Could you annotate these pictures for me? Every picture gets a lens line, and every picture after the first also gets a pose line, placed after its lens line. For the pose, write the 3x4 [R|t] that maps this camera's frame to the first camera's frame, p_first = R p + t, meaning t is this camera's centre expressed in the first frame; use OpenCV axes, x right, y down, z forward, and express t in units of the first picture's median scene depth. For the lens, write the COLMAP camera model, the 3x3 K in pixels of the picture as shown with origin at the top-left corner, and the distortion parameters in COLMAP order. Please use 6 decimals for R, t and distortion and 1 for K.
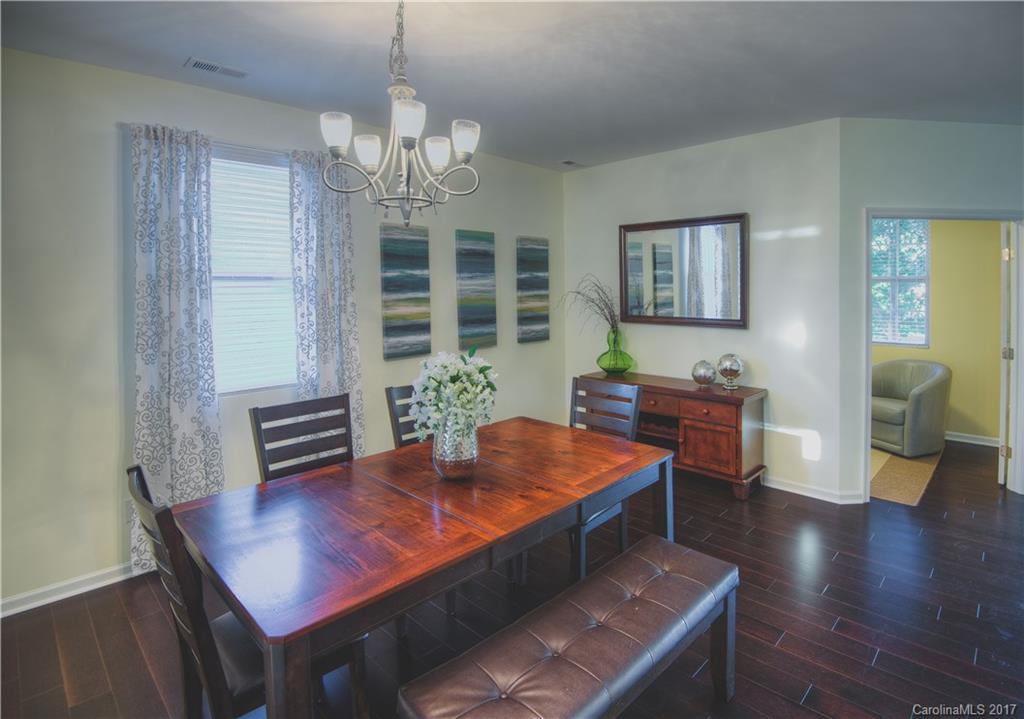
lens RADIAL K [[526.3, 0, 513.1], [0, 526.3, 304.1], [0, 0, 1]] dist [-0.004854, -0.001339]
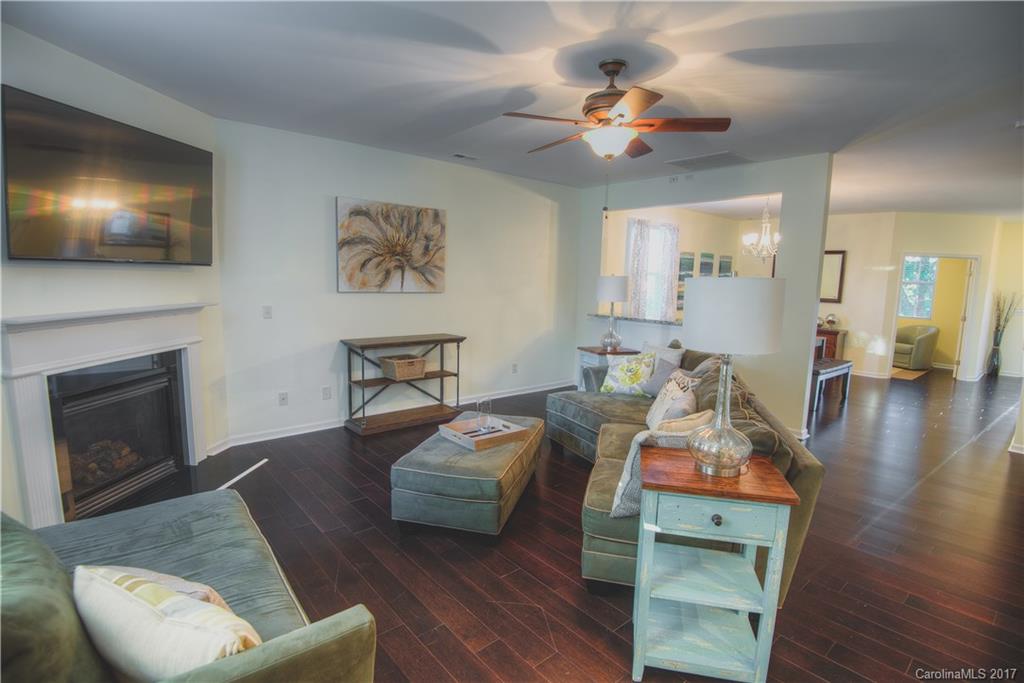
lens RADIAL K [[493.1, 0, 512.0], [0, 493.1, 341.5], [0, 0, 1]] dist [0.000566, 0.000254]
pose [[0.996834, 0.041949, -0.067538, -0.786538], [-0.035062, 0.994358, 0.100117, 0.048080], [0.071357, -0.097432, 0.992681, -1.175997]]
